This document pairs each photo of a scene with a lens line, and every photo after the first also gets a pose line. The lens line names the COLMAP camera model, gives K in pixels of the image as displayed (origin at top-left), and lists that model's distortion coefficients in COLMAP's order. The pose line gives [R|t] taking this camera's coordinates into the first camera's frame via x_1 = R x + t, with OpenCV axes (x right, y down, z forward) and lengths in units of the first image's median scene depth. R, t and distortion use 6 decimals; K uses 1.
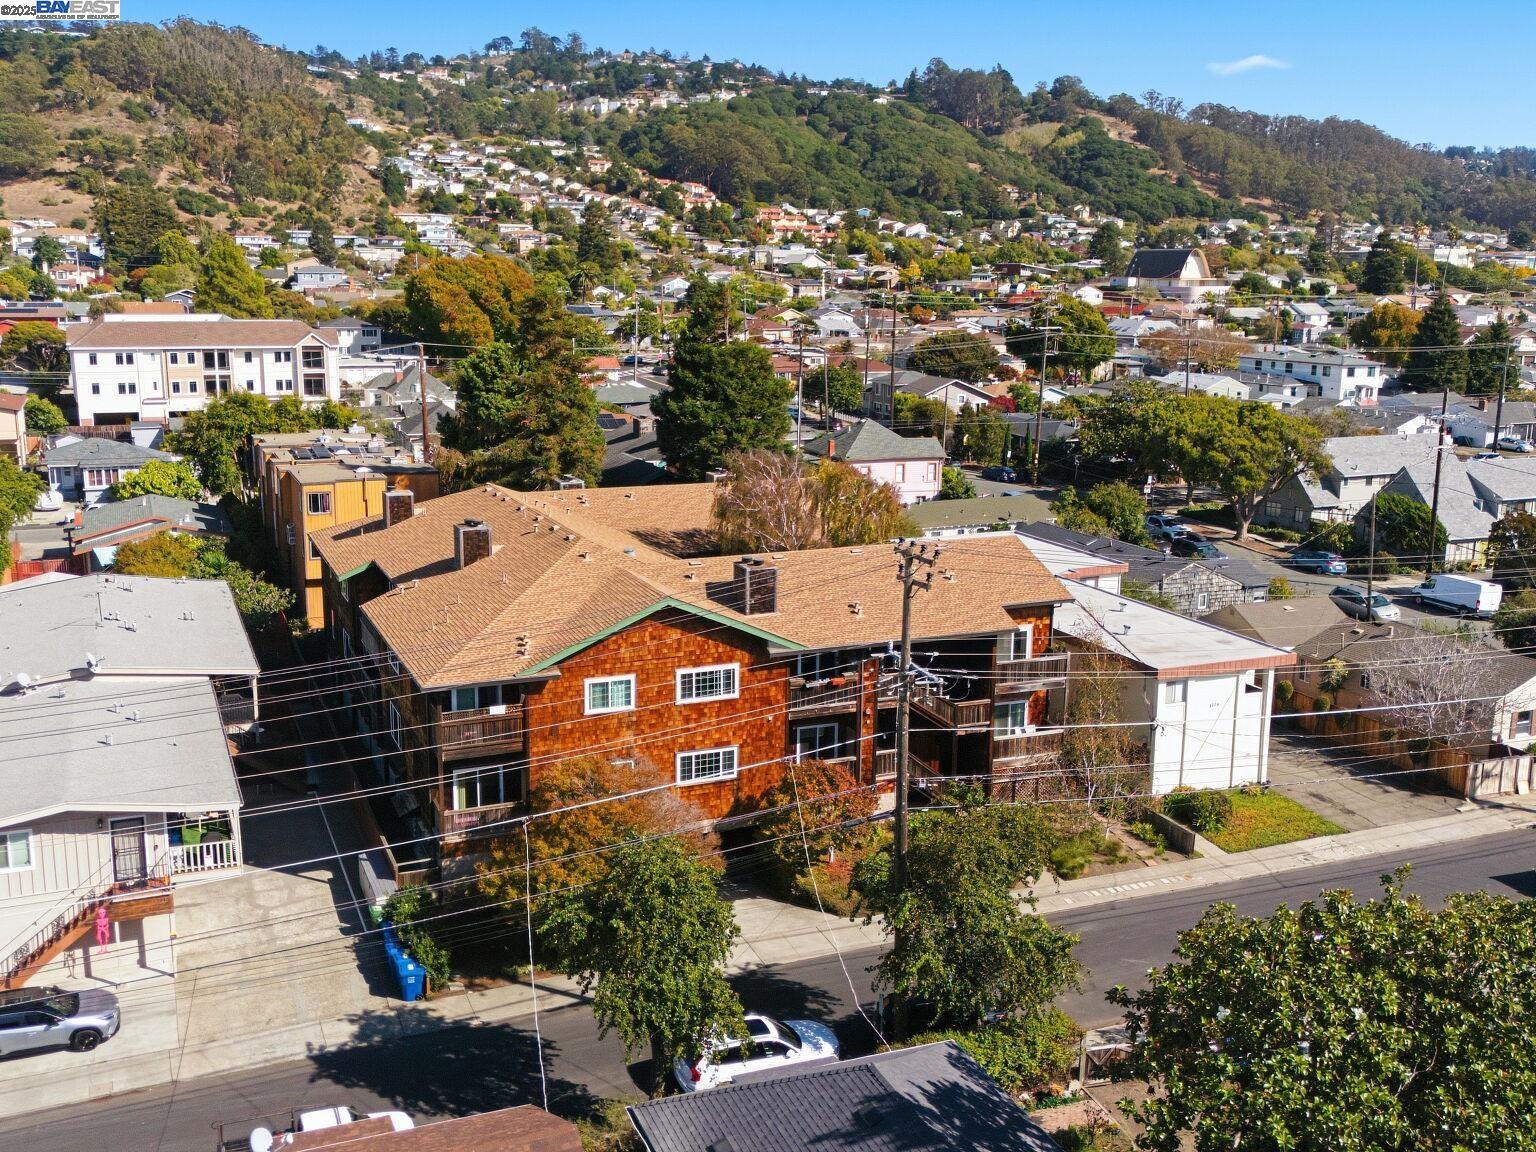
lens RADIAL K [[1495.7, 0, 764.3], [0, 1495.7, 576.3], [0, 0, 1]] dist [0.041320, 0.000000]
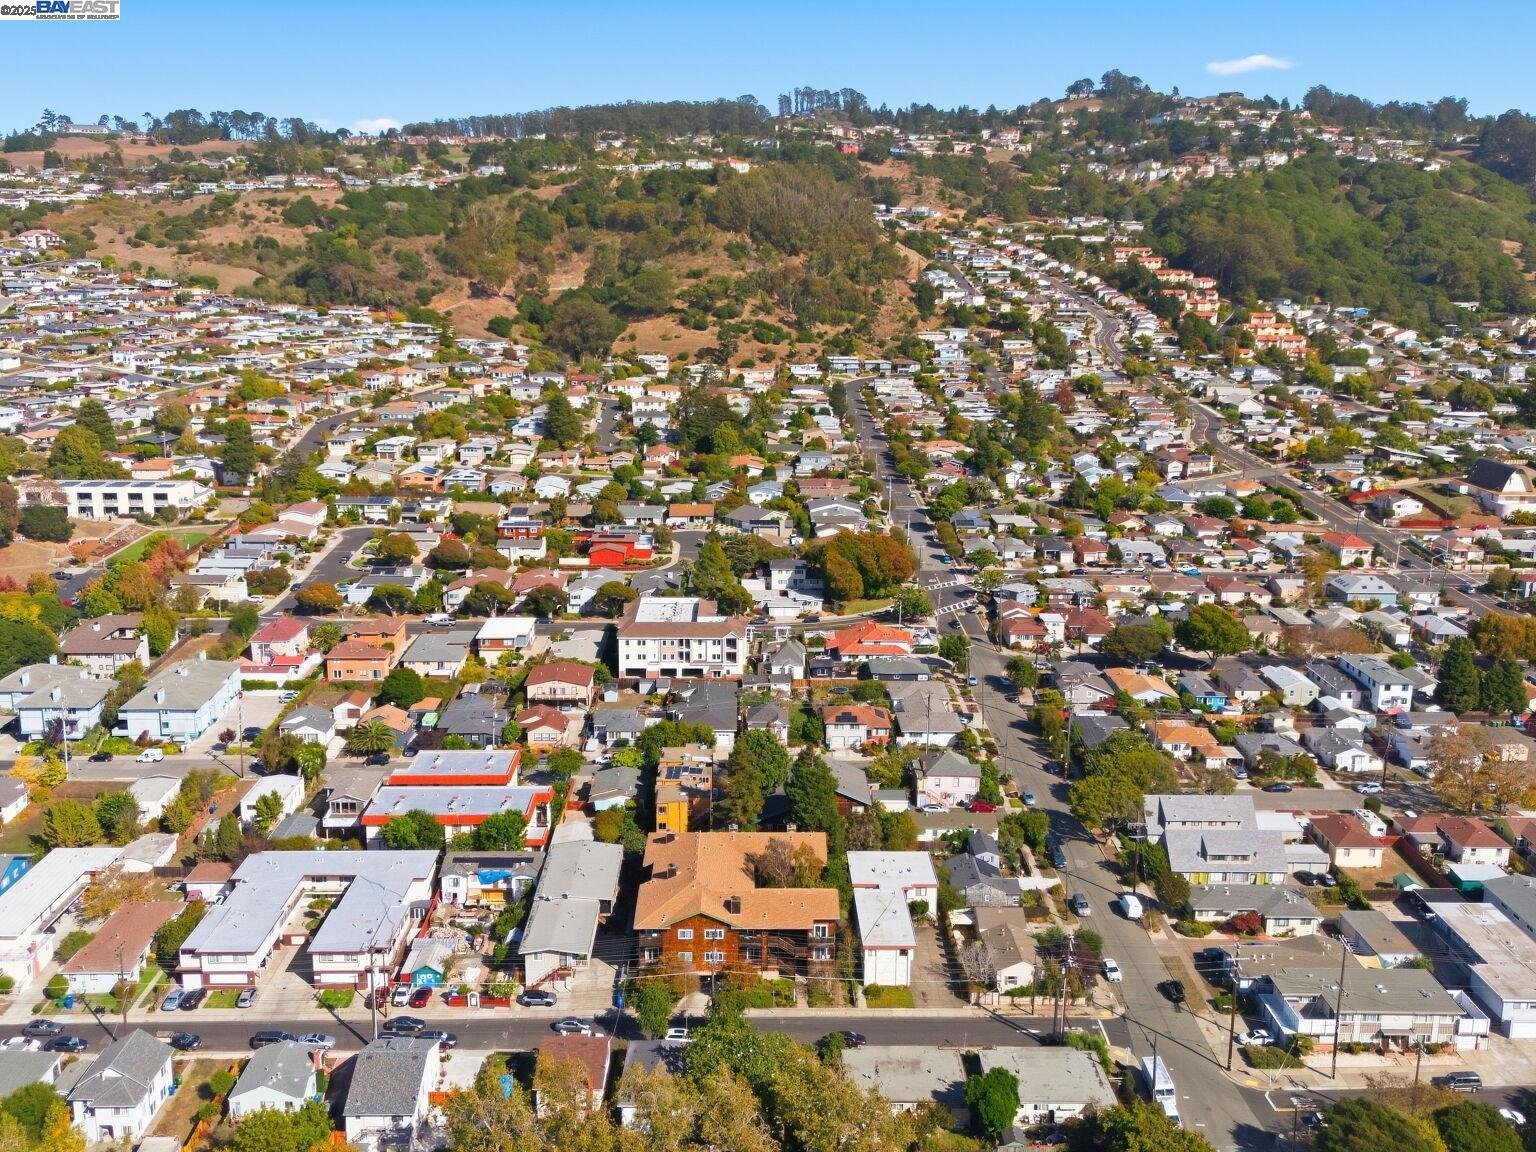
lens RADIAL K [[1495.7, 0, 768.6], [0, 1495.7, 577.7], [0, 0, 1]] dist [0.041320, 0.000000]
pose [[0.926168, 0.083375, -0.367779, 0.186123], [-0.076725, 0.996516, 0.032694, -0.126645], [0.369223, -0.002062, 0.929338, -0.319372]]
